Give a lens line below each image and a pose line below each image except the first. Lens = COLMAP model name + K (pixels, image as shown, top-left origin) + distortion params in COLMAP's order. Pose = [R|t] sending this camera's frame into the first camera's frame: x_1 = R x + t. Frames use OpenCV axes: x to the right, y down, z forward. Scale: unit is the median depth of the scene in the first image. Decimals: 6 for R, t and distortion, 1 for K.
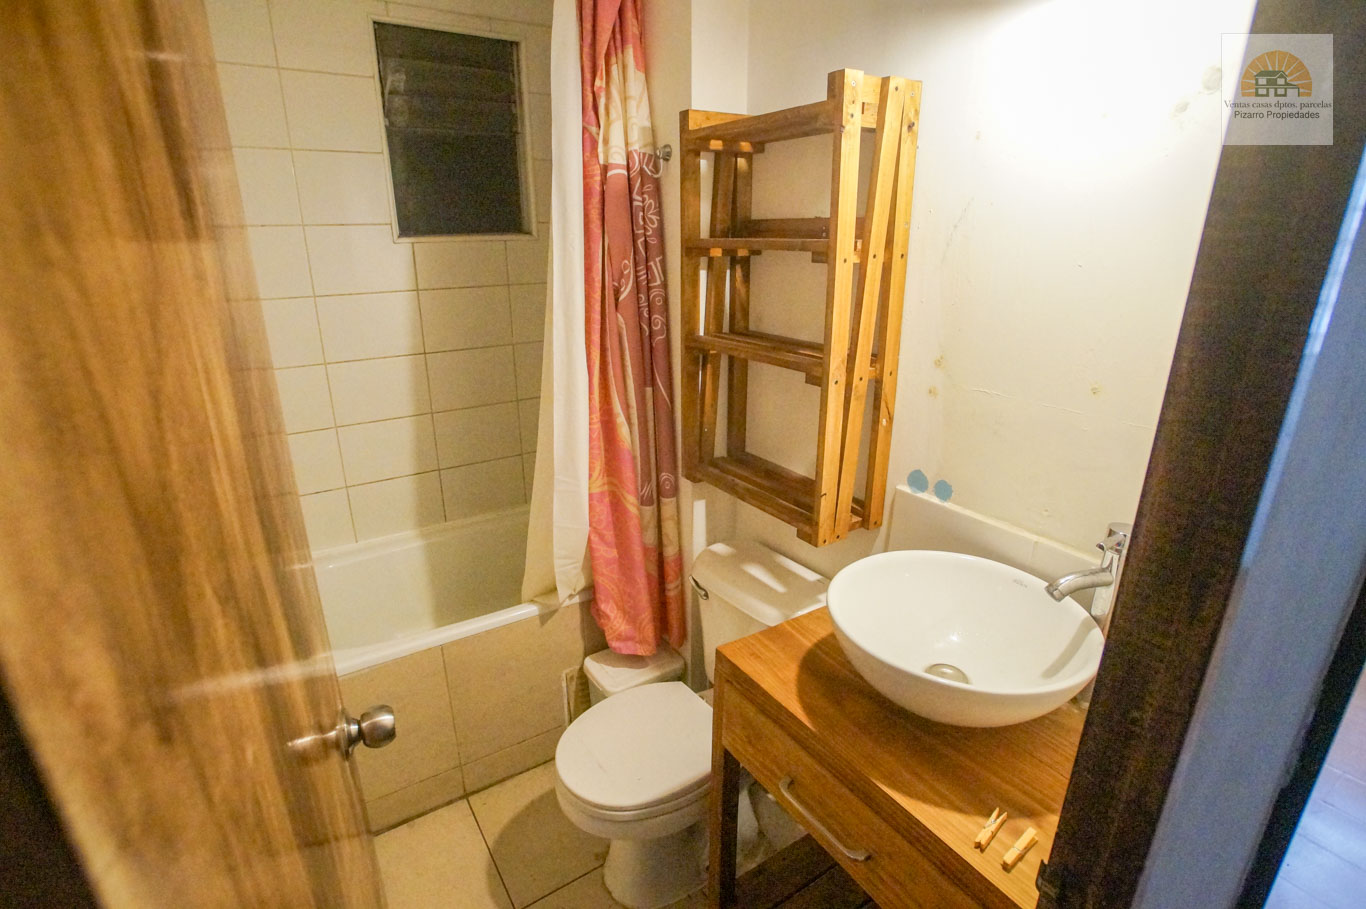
lens RADIAL K [[665.2, 0, 674.6], [0, 665.2, 457.4], [0, 0, 1]] dist [-0.069120, 0.032226]
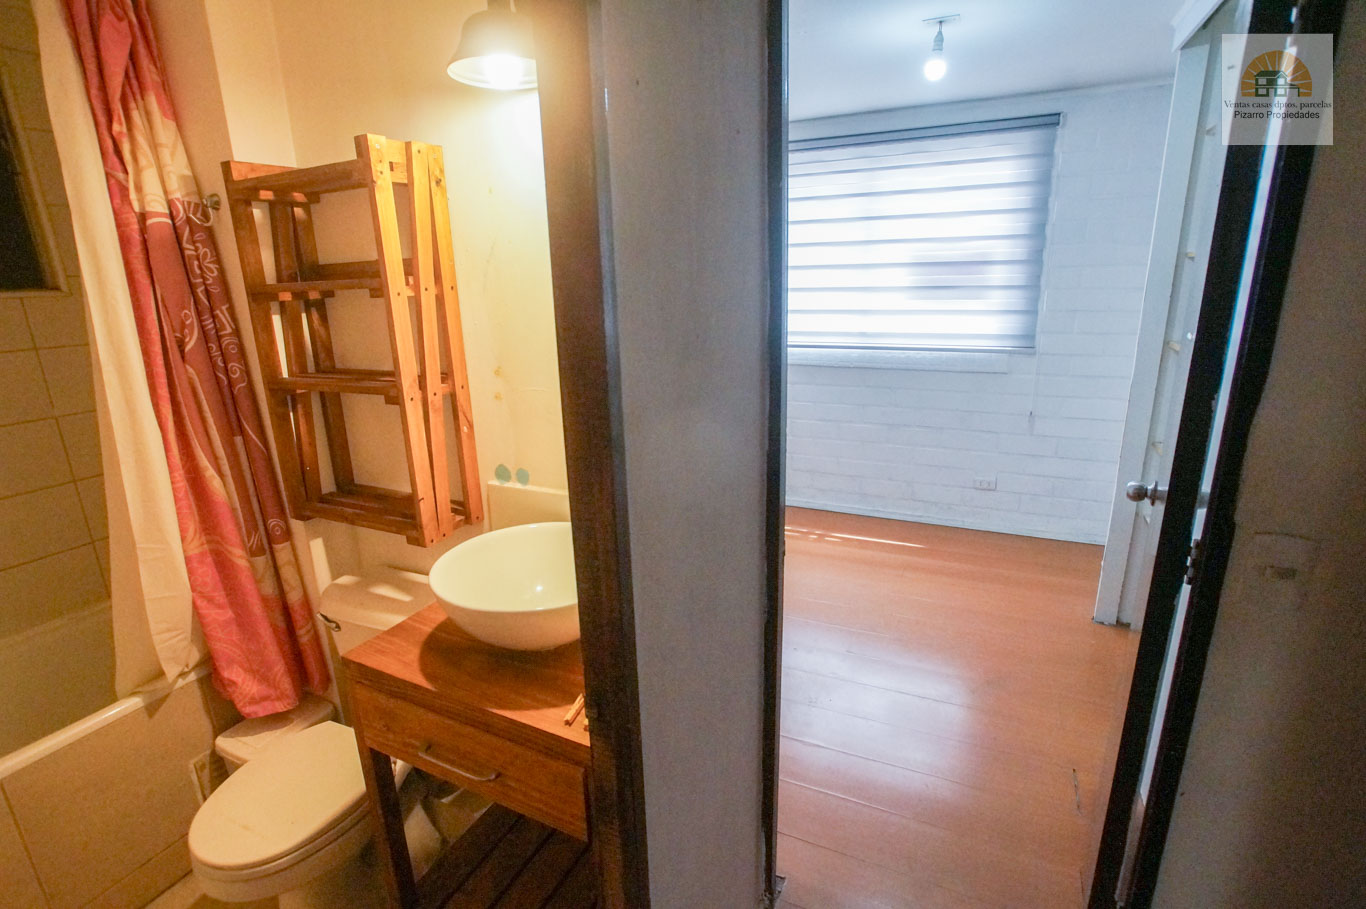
lens RADIAL K [[665.2, 0, 674.6], [0, 665.2, 457.4], [0, 0, 1]] dist [-0.069120, 0.032226]
pose [[0.858549, -0.161231, 0.486723, 0.048395], [0.191058, 0.981507, -0.011882, 0.065691], [-0.475806, 0.103193, 0.873476, -0.154936]]
